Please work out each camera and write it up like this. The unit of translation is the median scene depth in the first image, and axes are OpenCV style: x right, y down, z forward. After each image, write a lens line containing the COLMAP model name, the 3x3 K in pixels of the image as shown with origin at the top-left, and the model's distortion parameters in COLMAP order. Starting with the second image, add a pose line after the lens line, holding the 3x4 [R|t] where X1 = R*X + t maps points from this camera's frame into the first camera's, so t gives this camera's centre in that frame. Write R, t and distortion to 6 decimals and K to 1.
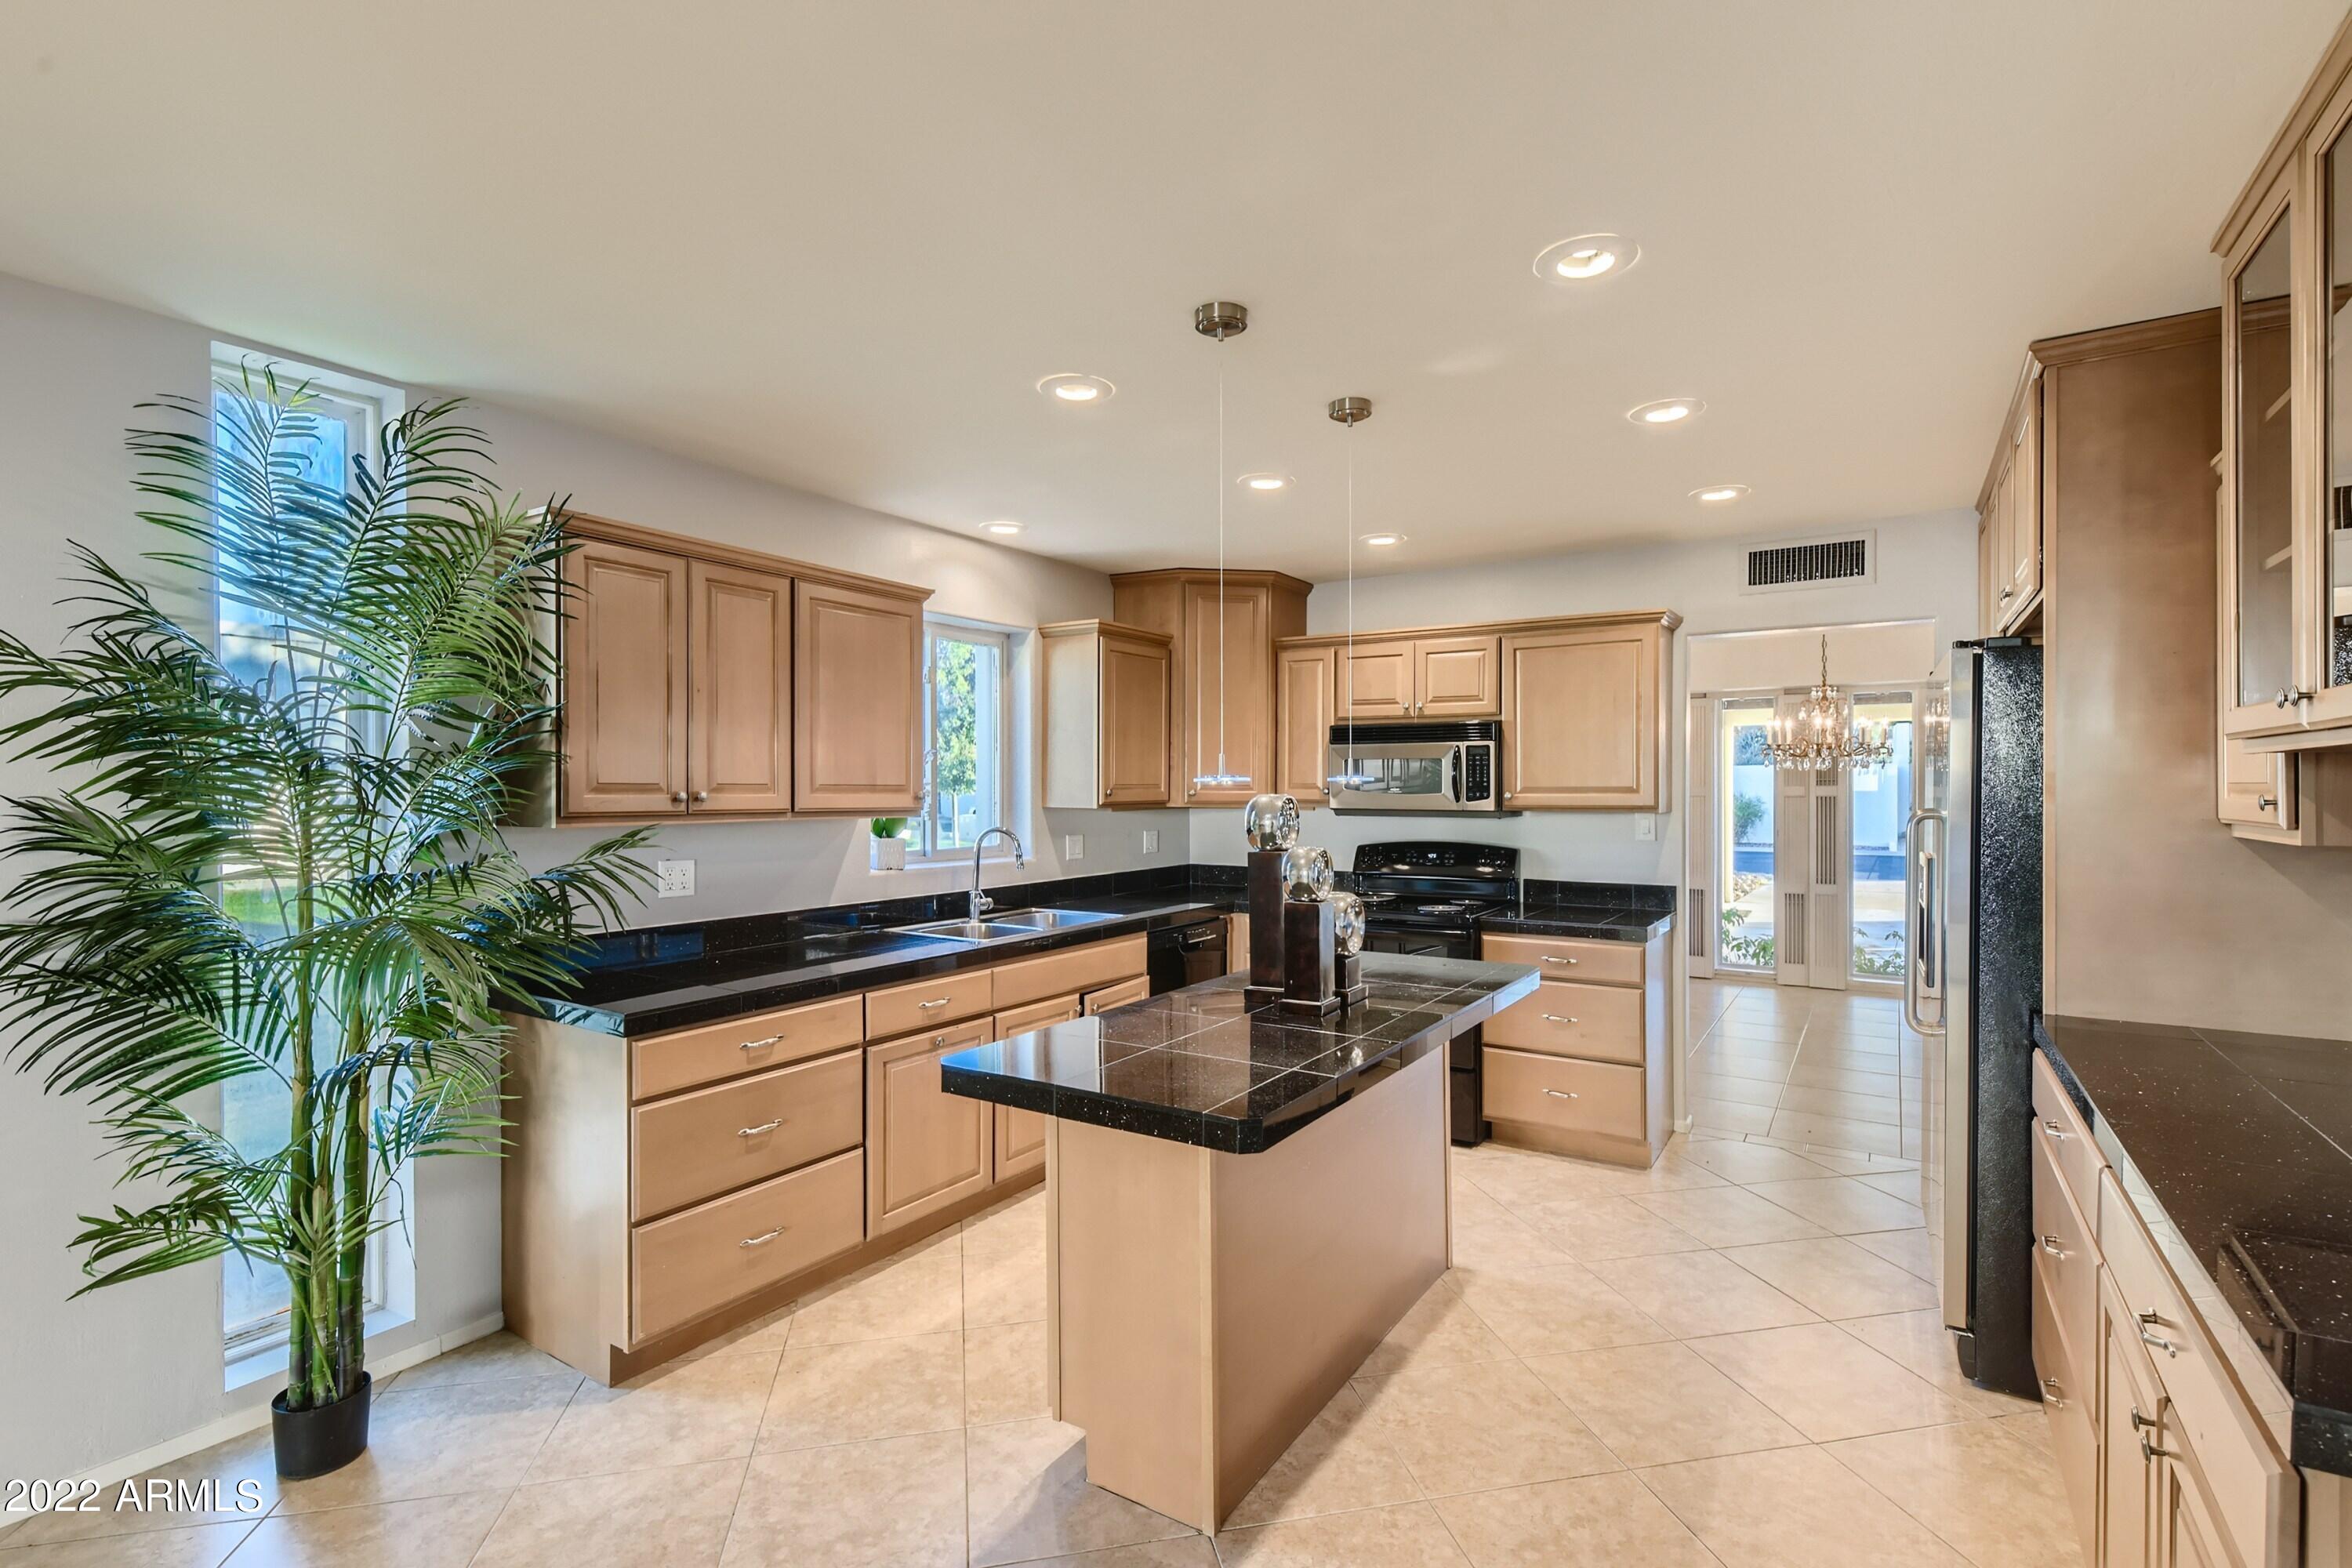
lens RADIAL K [[1081.6, 0, 1191.4], [0, 1081.6, 791.9], [0, 0, 1]] dist [0.007903, -0.000072]
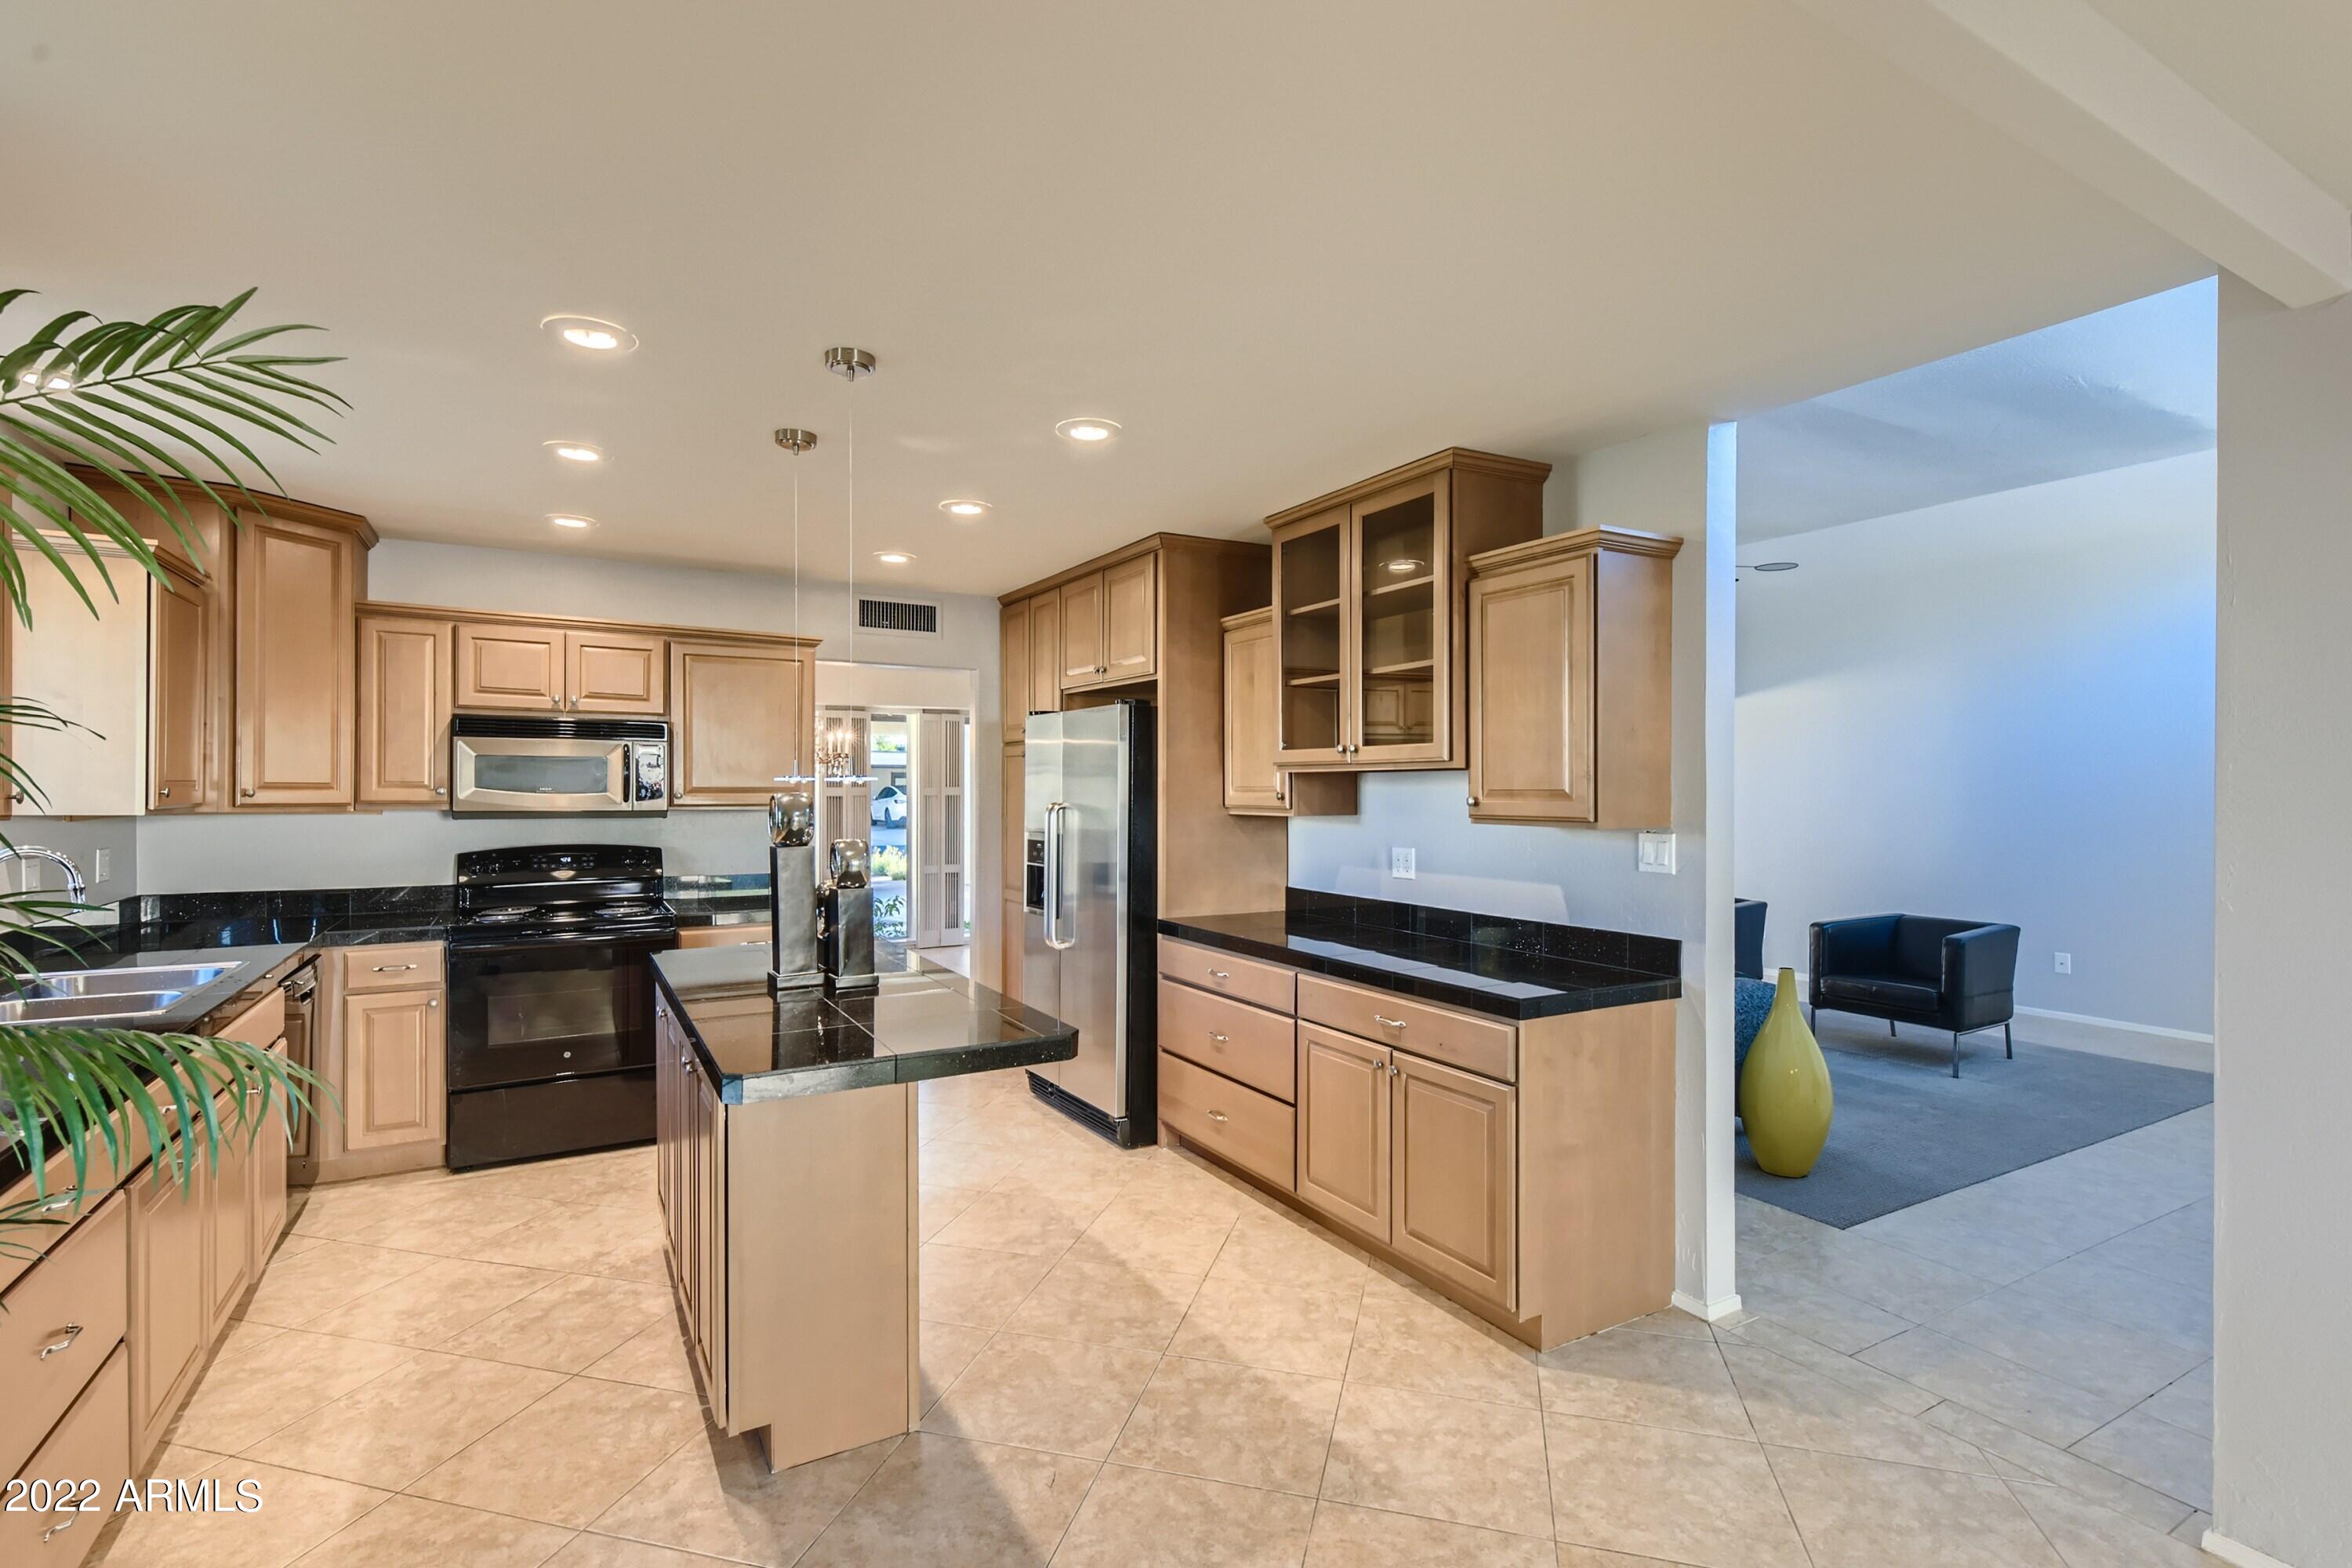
lens RADIAL K [[1090.8, 0, 1176.0], [0, 1090.8, 784.0], [0, 0, 1]] dist [0.009369, 0.000526]
pose [[0.457104, 0.006349, 0.889391, -0.522736], [0.000582, 0.999972, -0.007438, 0.001122], [-0.889413, 0.003918, 0.457088, 0.123612]]
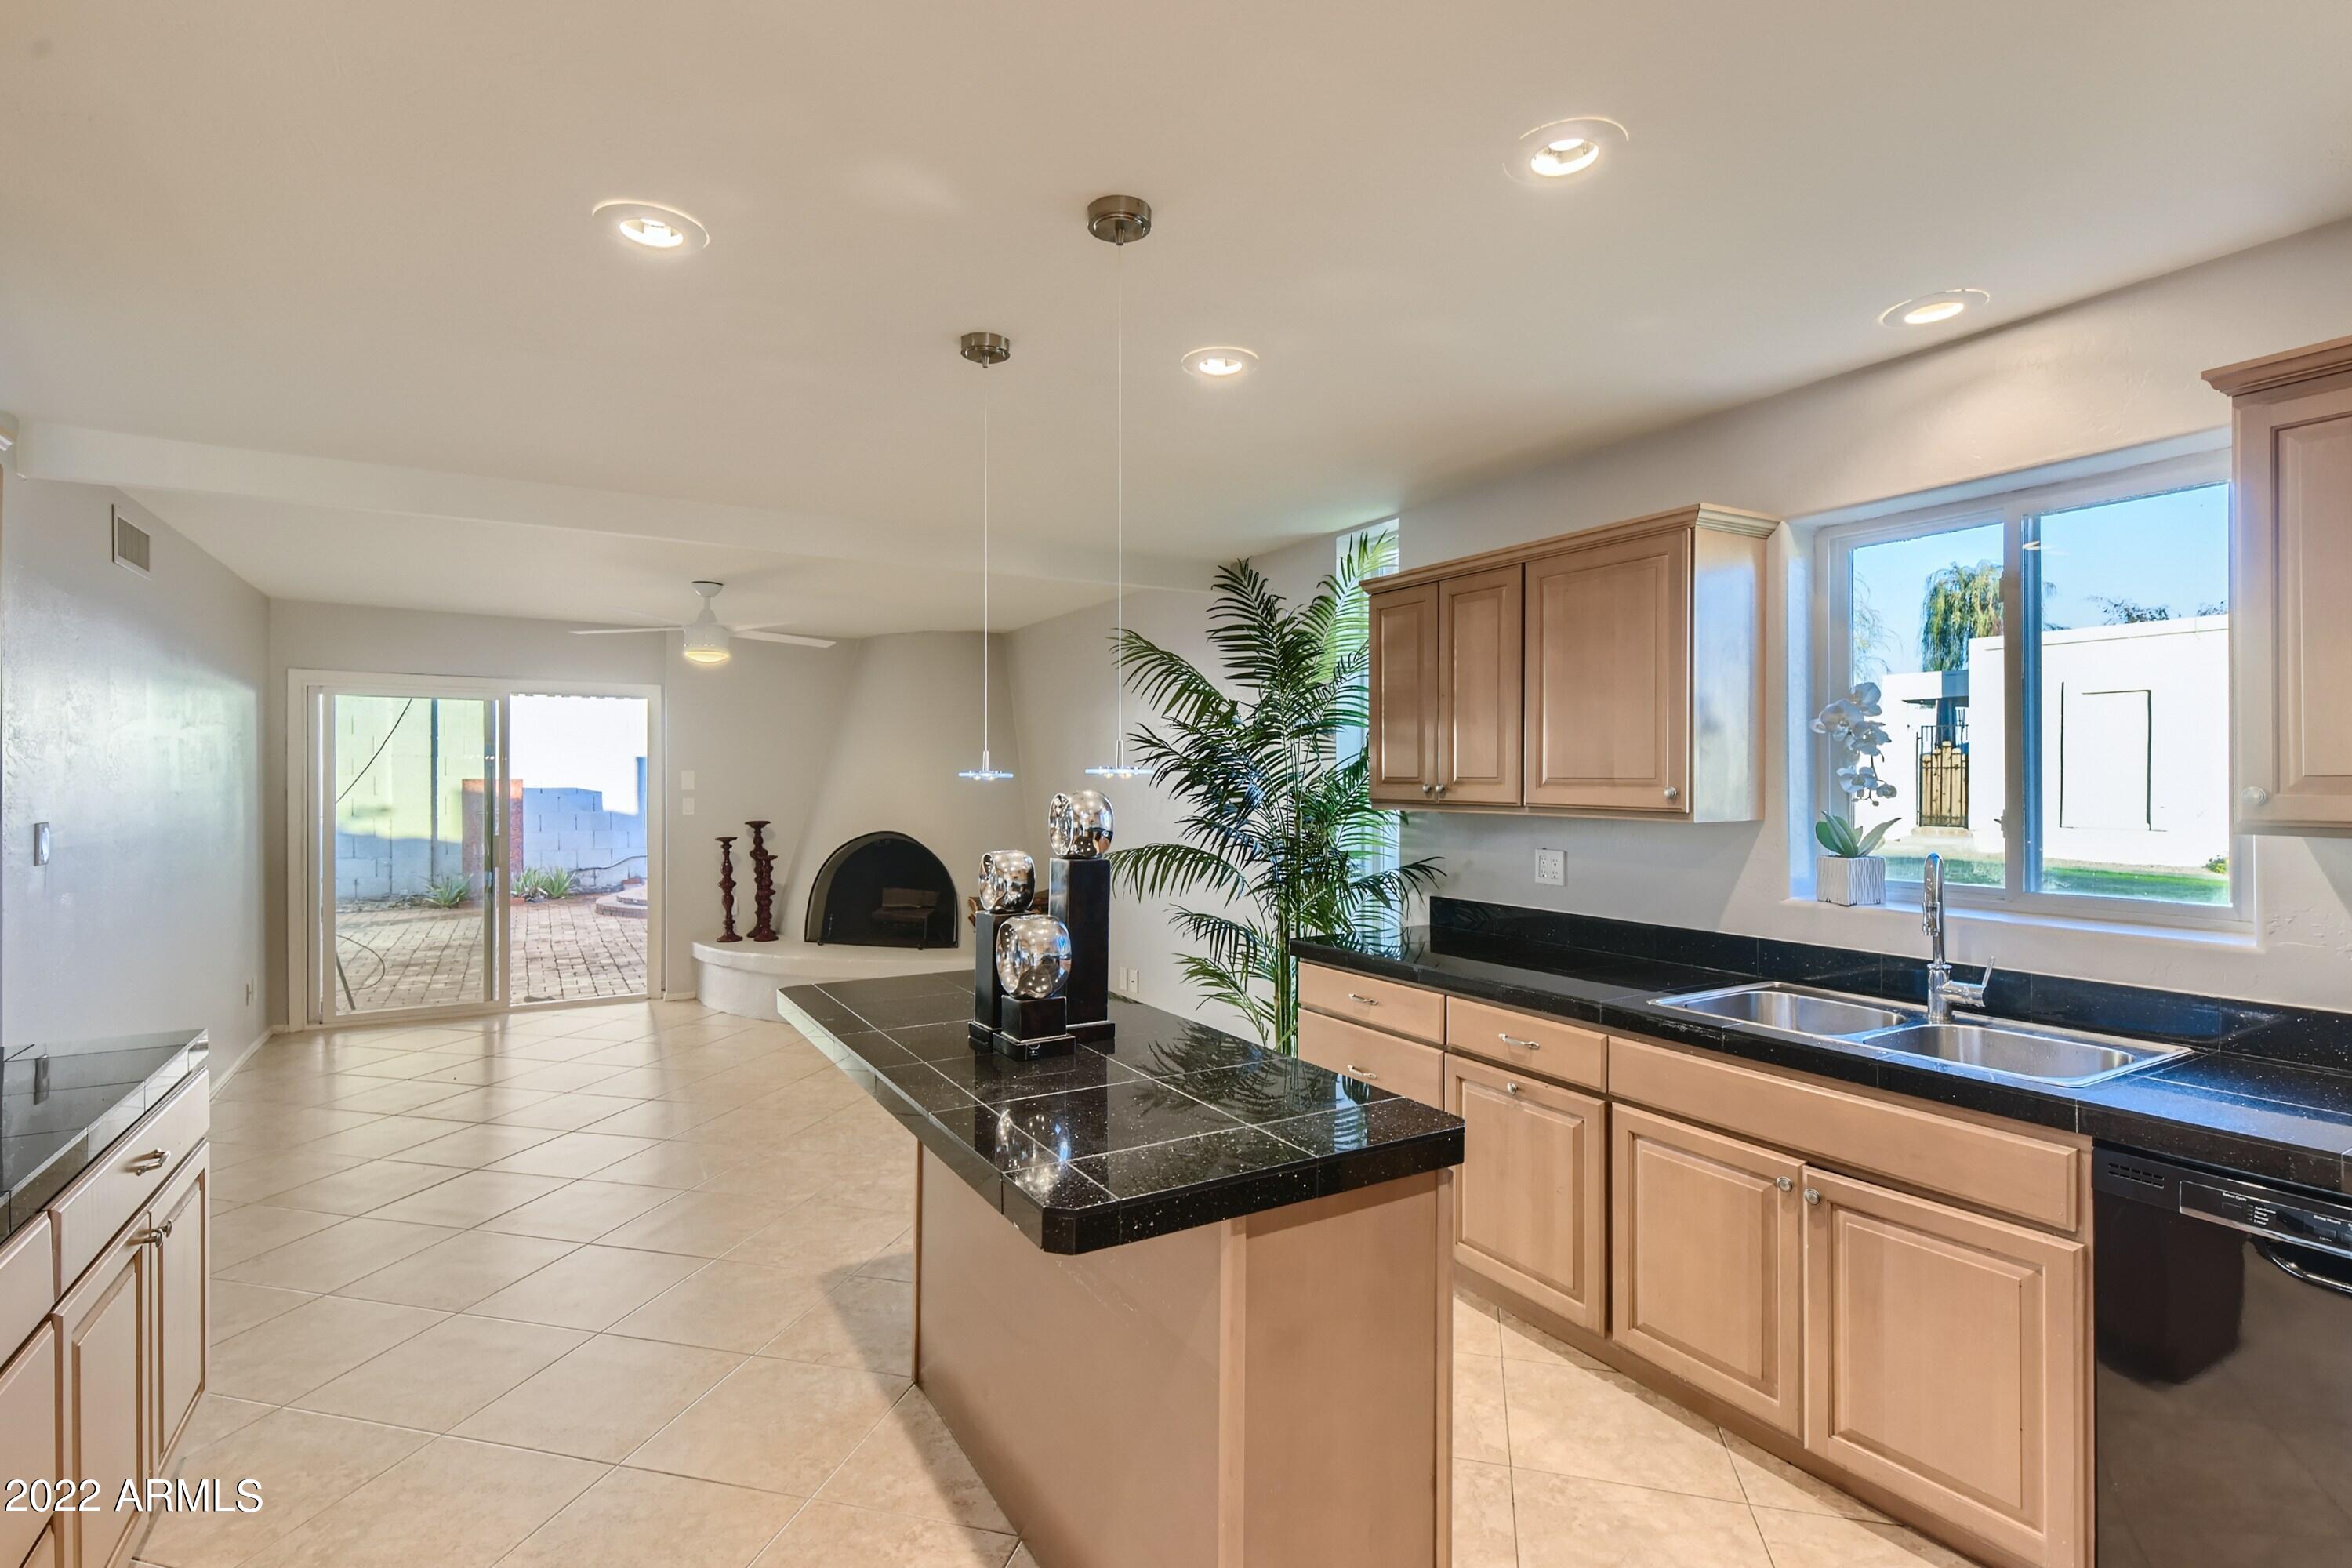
lens RADIAL K [[1090.8, 0, 1176.0], [0, 1090.8, 784.0], [0, 0, 1]] dist [0.009369, 0.000526]
pose [[-0.454299, 0.004080, -0.890840, 0.585774], [-0.002805, 0.999978, 0.006010, -0.006080], [0.890845, 0.005229, -0.454278, 1.070981]]
